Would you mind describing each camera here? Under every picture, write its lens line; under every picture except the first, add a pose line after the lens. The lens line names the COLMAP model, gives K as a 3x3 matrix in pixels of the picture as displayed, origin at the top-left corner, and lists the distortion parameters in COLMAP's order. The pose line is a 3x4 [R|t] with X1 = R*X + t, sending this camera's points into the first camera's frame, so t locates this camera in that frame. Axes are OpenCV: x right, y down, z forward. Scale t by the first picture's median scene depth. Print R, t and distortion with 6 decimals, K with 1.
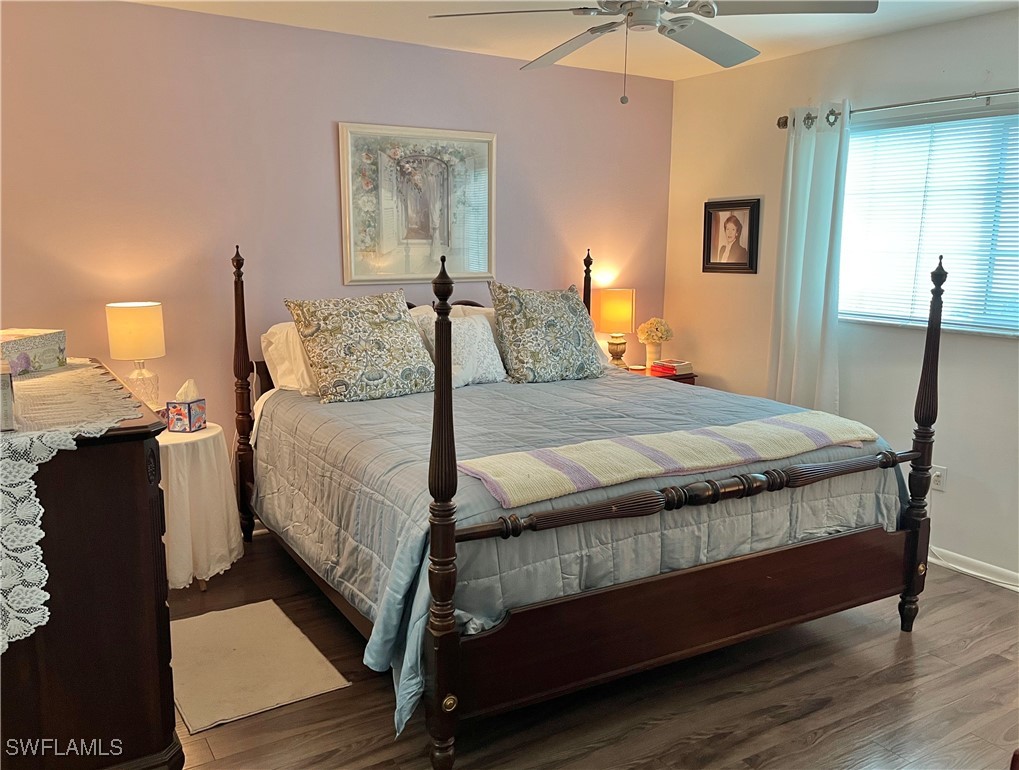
lens RADIAL K [[895.3, 0, 509.5], [0, 895.3, 385.0], [0, 0, 1]] dist [0.092509, -0.120667]
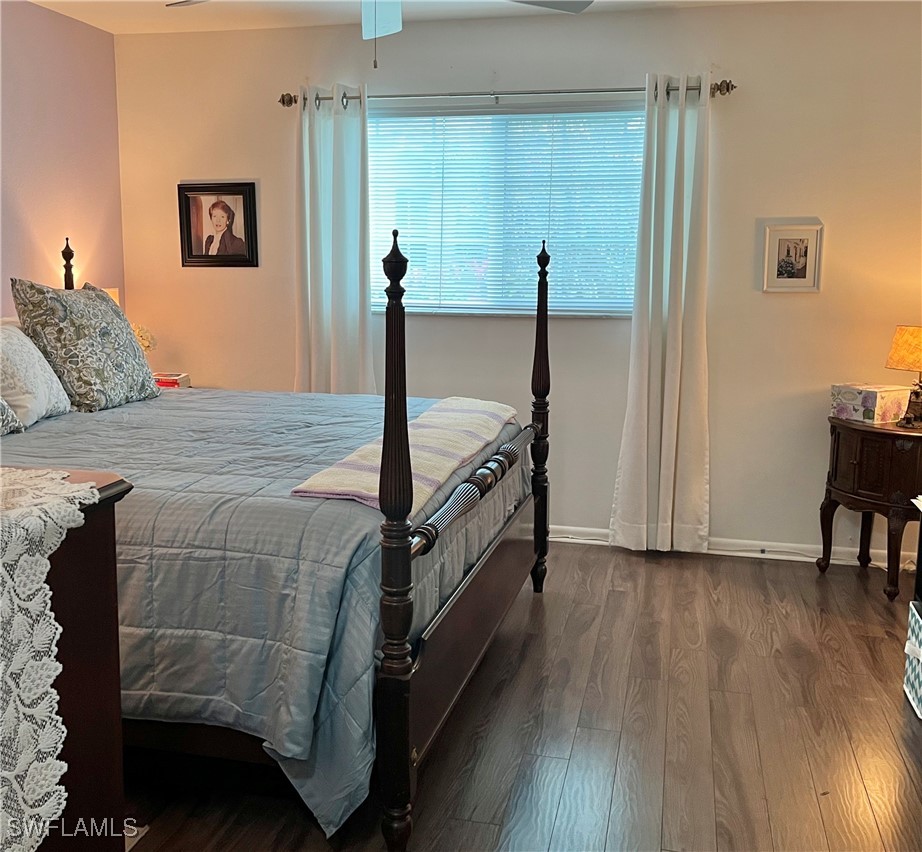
lens RADIAL K [[1074.6, 0, 460.5], [0, 1074.6, 402.9], [0, 0, 1]] dist [0.072469, -0.034005]
pose [[0.696929, -0.108235, 0.708926, -0.414681], [0.117341, 0.992433, 0.036165, -0.005641], [-0.707475, 0.057982, 0.704355, 0.134434]]
